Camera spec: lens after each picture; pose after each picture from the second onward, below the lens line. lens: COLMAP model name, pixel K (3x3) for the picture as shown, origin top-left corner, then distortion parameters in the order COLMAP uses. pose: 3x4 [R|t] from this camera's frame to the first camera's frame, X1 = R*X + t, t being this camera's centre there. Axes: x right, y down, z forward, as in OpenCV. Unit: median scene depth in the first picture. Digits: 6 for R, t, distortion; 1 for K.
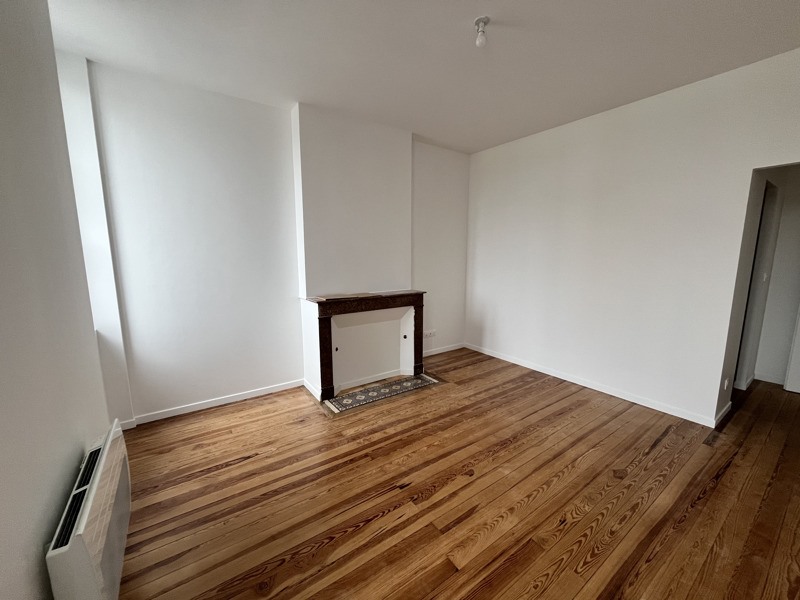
lens RADIAL K [[322.7, 0, 397.5], [0, 322.7, 301.0], [0, 0, 1]] dist [0.001856, -0.000042]
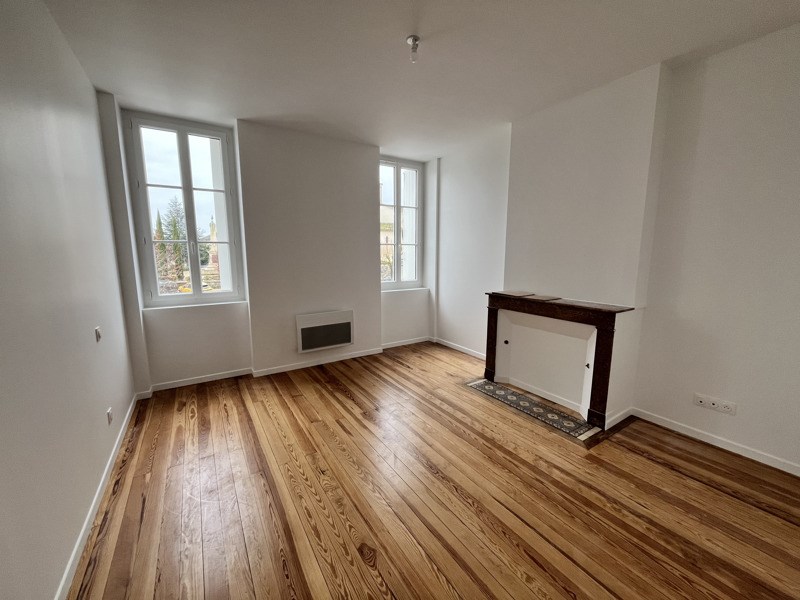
lens RADIAL K [[322.7, 0, 397.5], [0, 322.7, 301.0], [0, 0, 1]] dist [0.001856, -0.000042]
pose [[-0.049846, 0.150066, -0.987419, 0.870645], [-0.147666, 0.976675, 0.155887, -0.096682], [0.987780, 0.153579, -0.026523, 0.658354]]
